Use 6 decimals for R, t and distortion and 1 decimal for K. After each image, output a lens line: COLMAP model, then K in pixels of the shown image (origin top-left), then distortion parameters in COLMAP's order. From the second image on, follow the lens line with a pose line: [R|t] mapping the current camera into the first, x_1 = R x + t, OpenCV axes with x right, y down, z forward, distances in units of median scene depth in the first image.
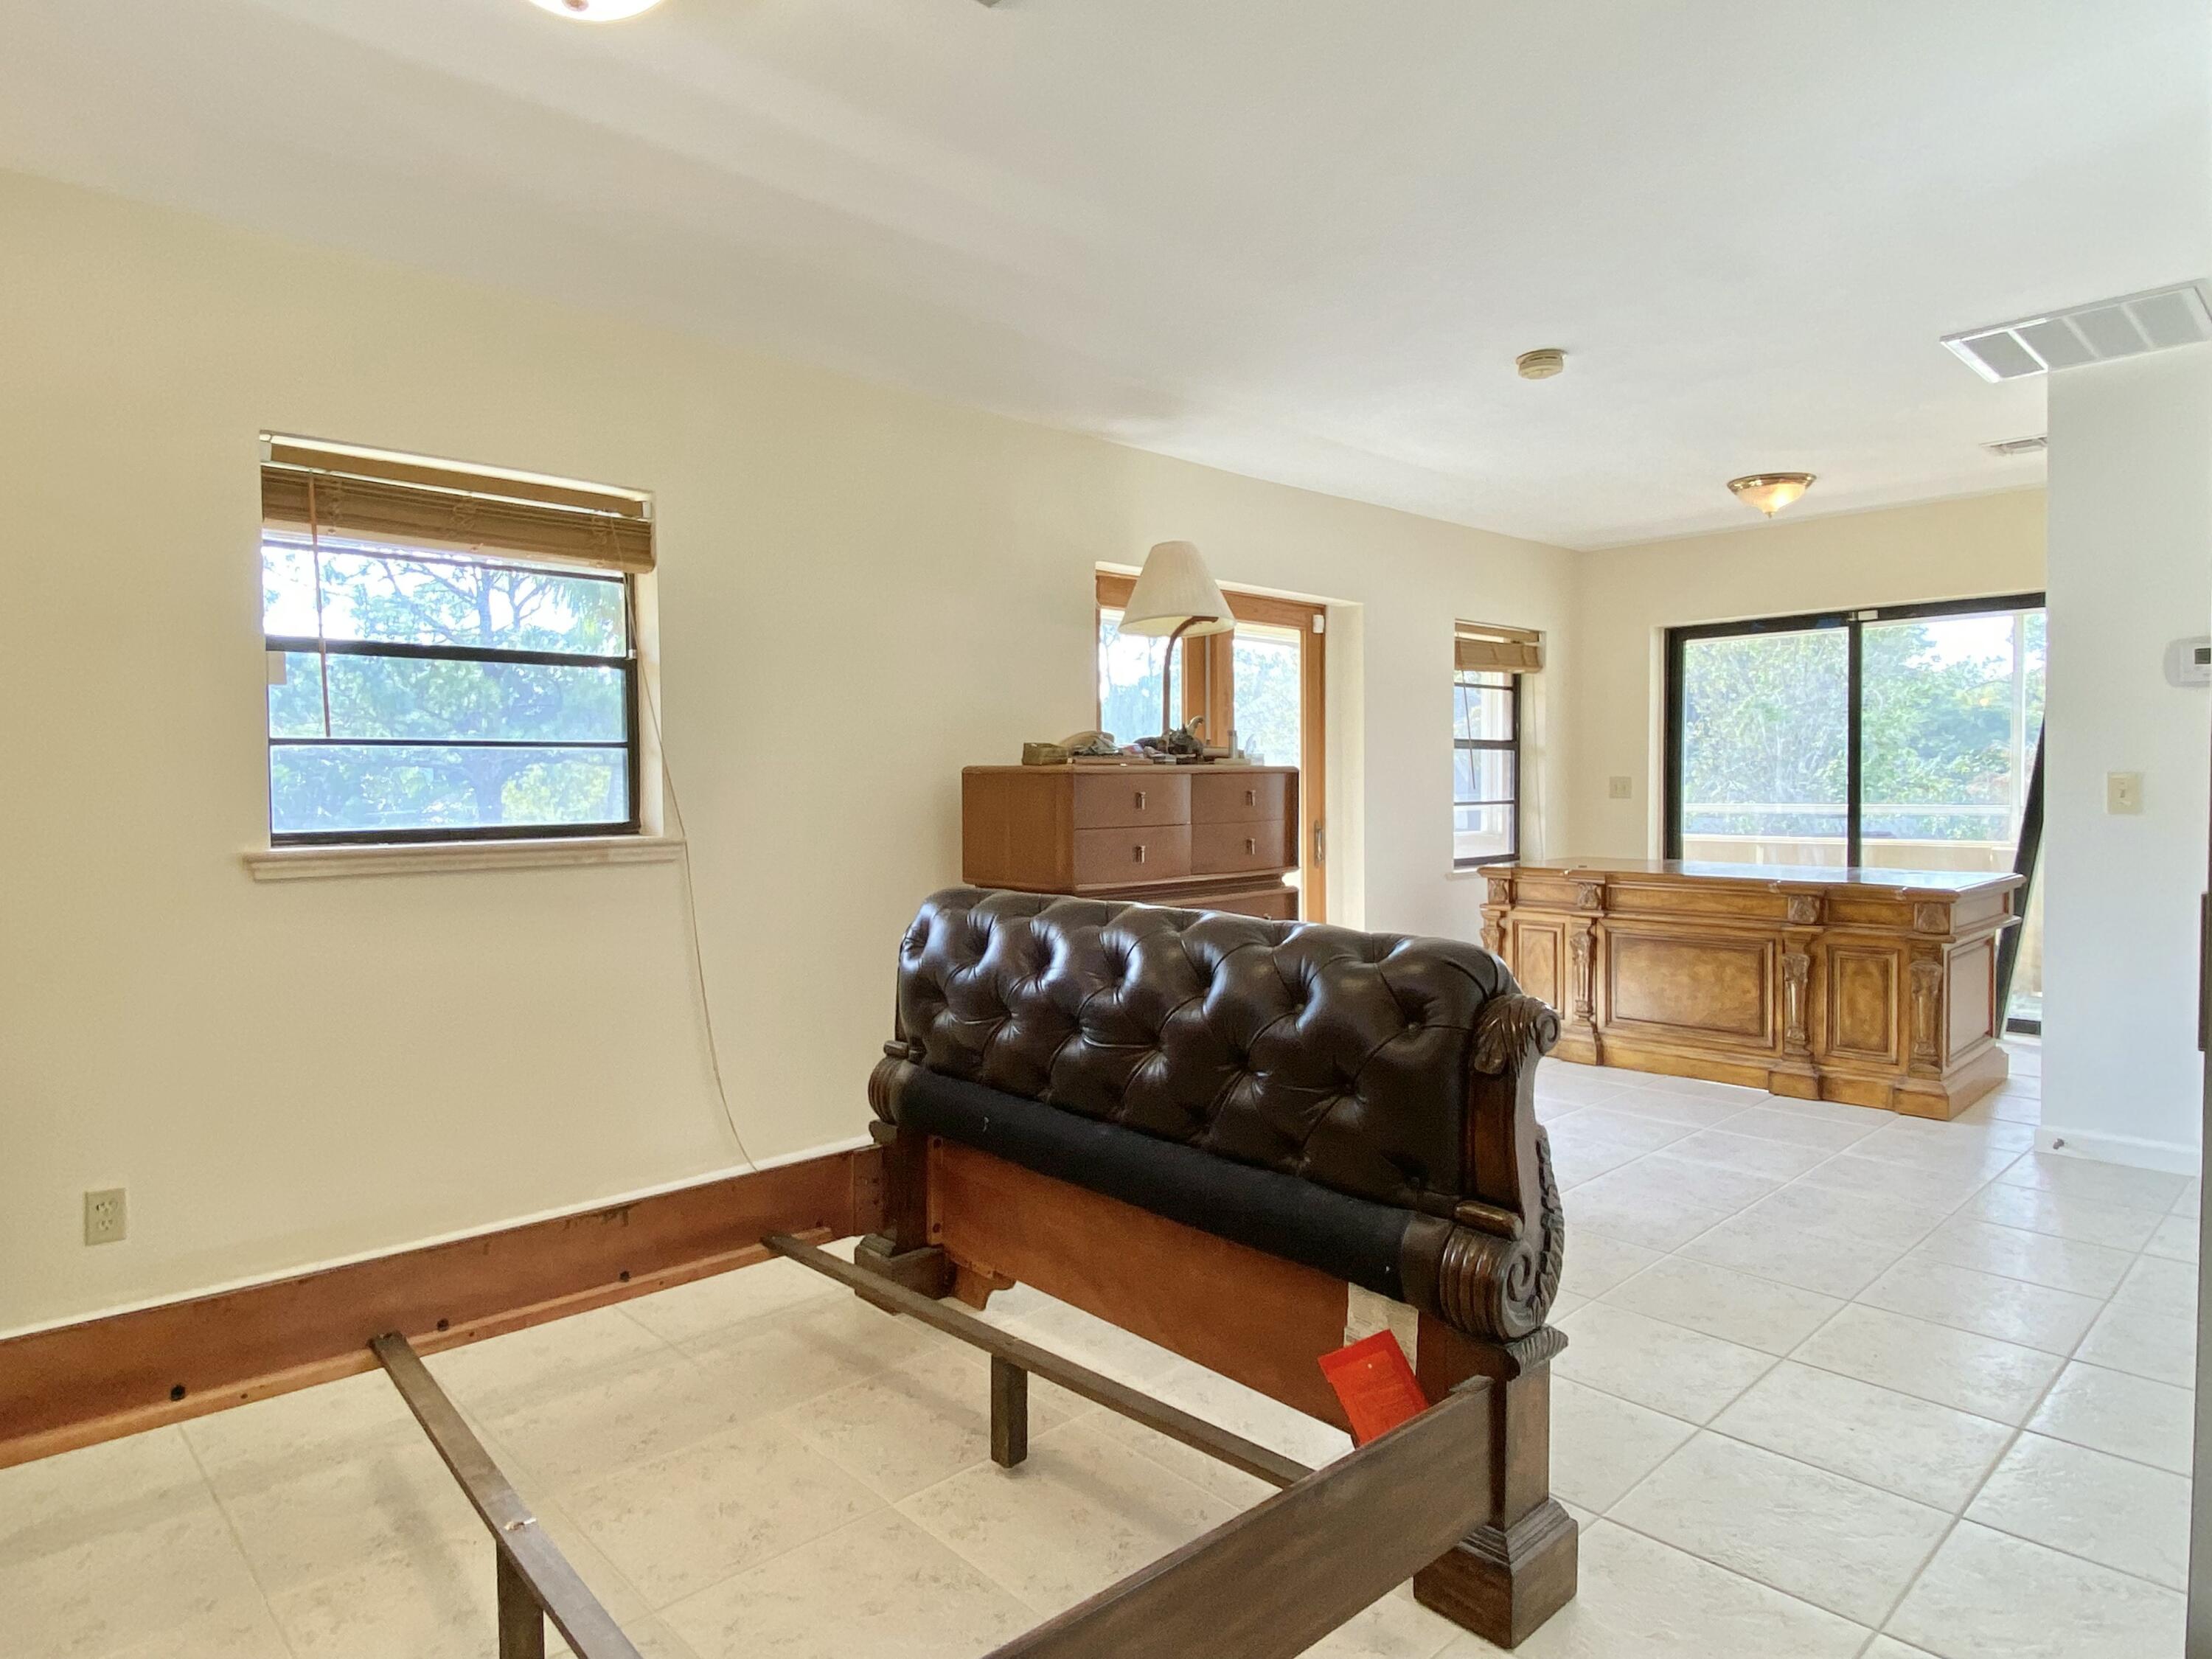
lens RADIAL K [[1296.3, 0, 1096.2], [0, 1296.3, 826.5], [0, 0, 1]] dist [0.003800, 0.000637]
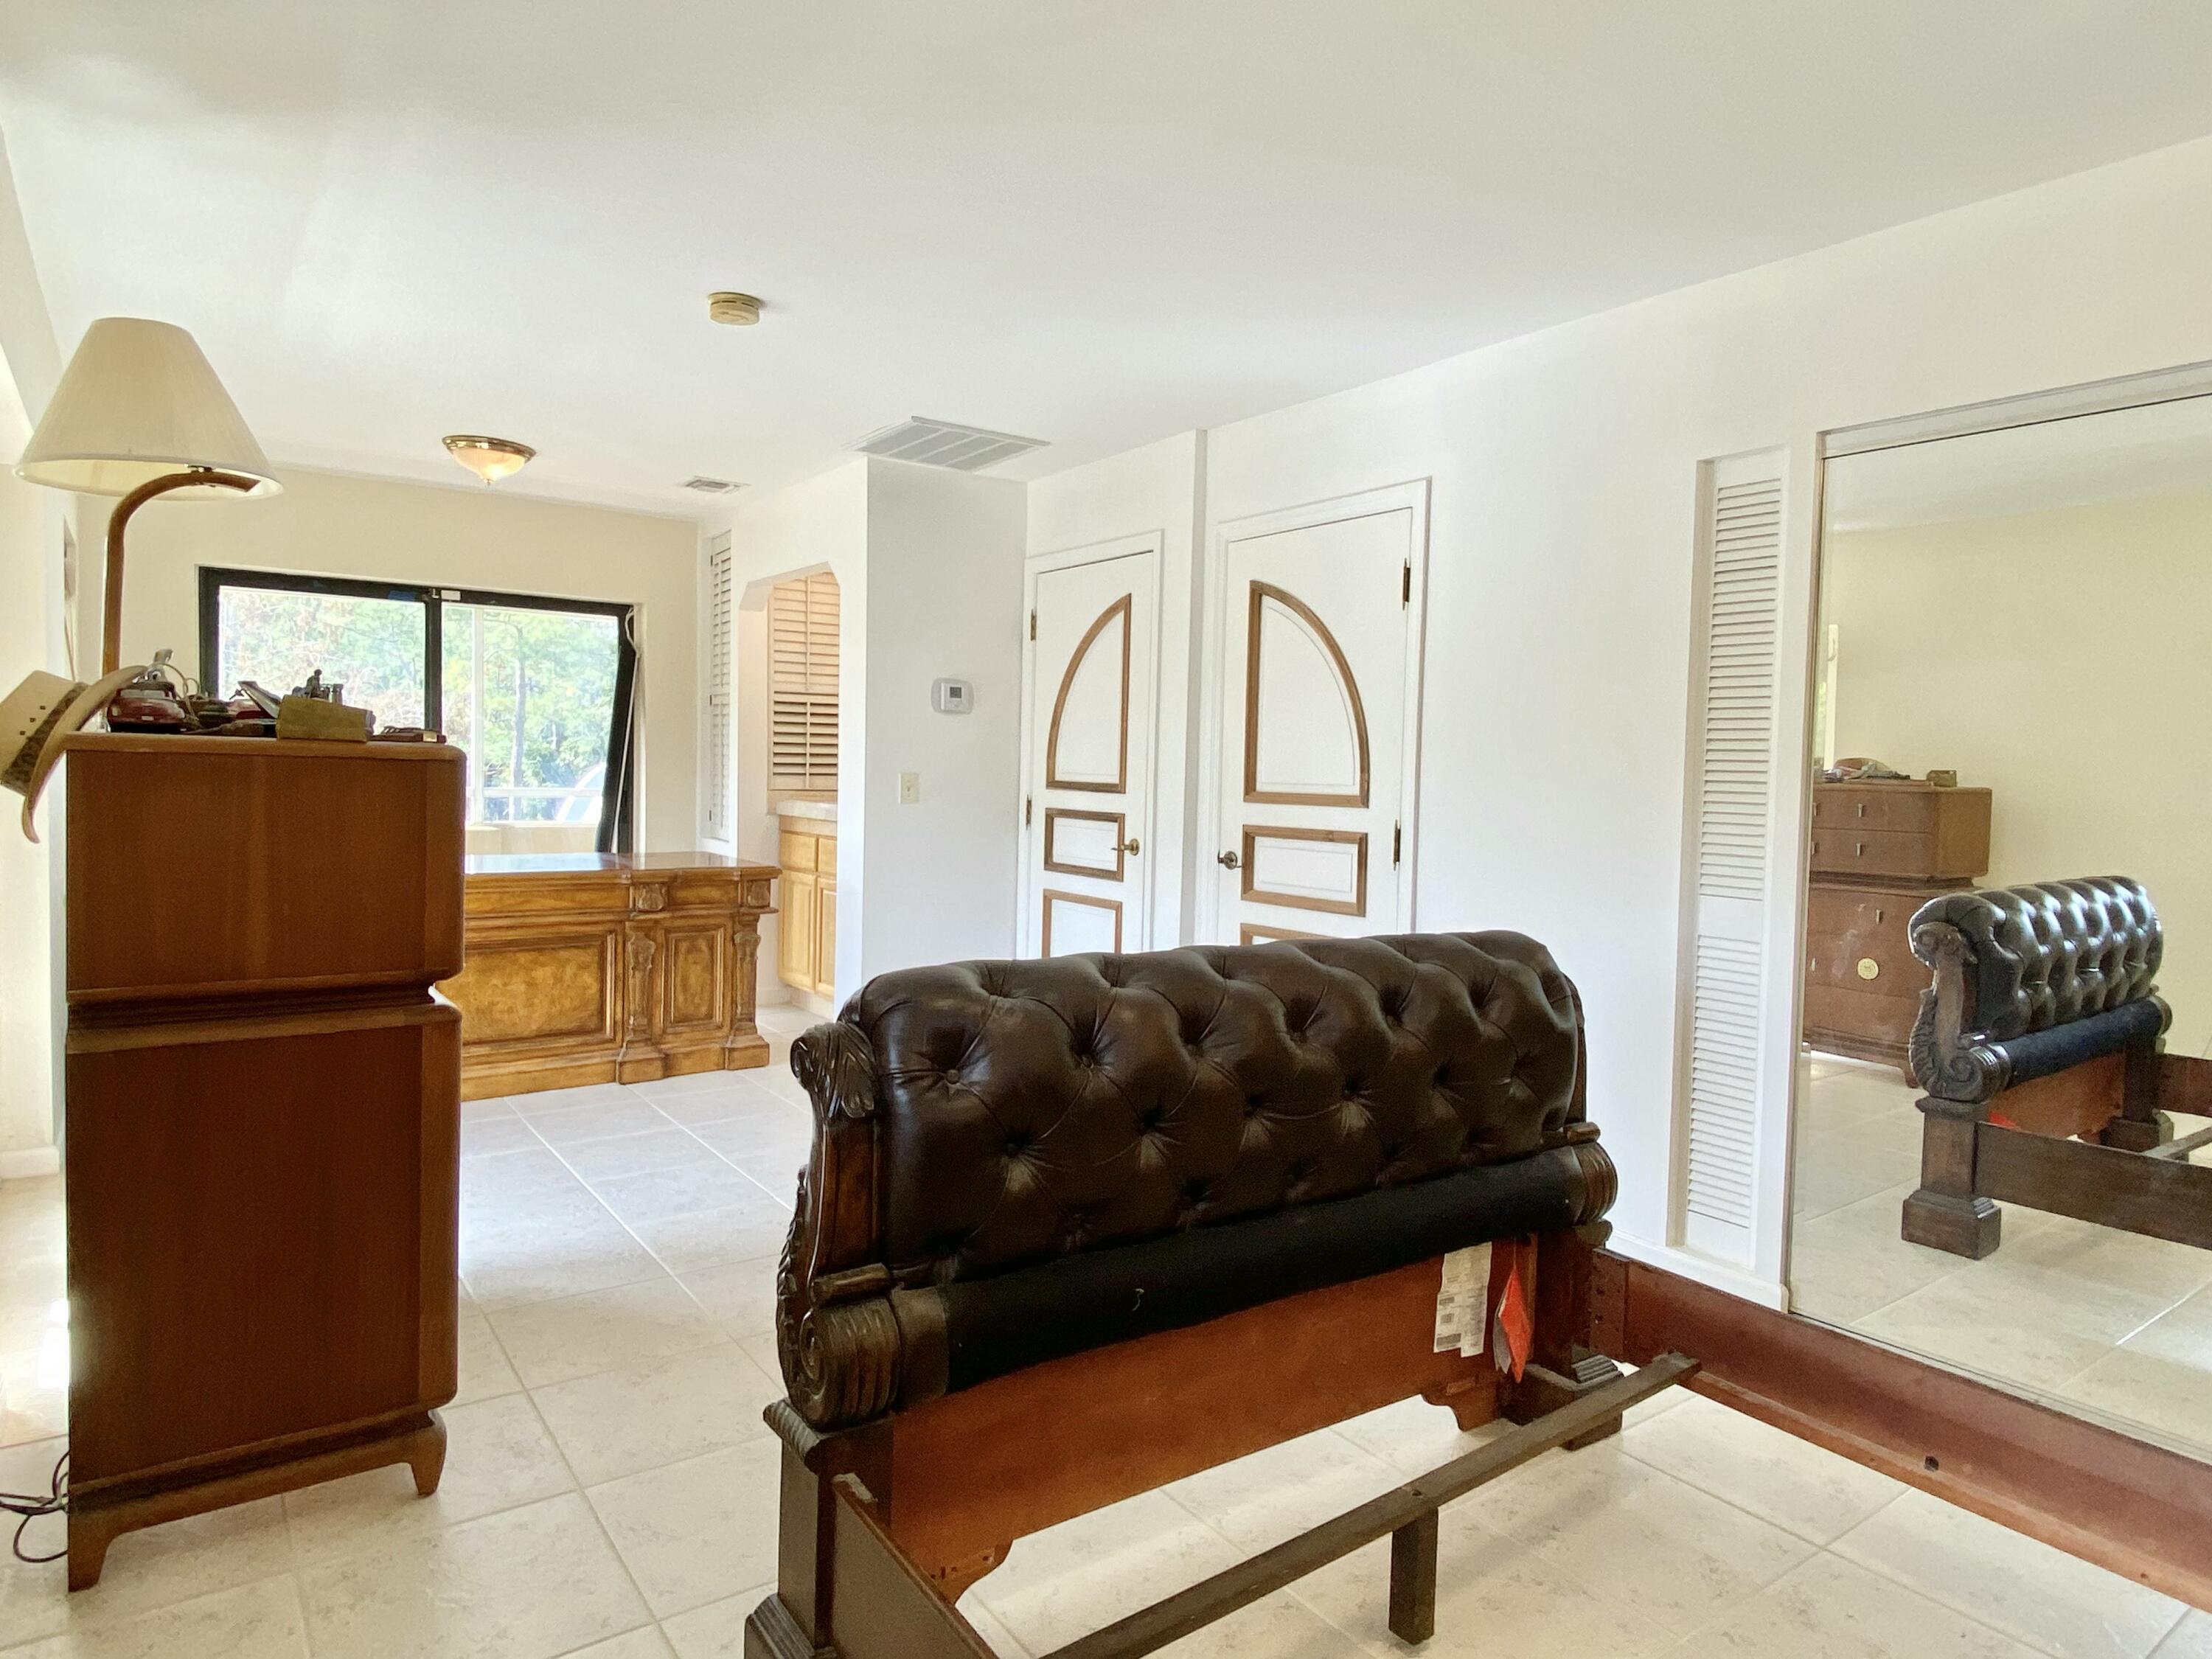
lens RADIAL K [[1296.3, 0, 1096.2], [0, 1296.3, 826.5], [0, 0, 1]] dist [0.003800, 0.000637]
pose [[0.126771, -0.038361, 0.991190, -0.407250], [0.009498, 0.999253, 0.037458, -0.025843], [-0.991887, 0.004666, 0.127041, 0.500453]]
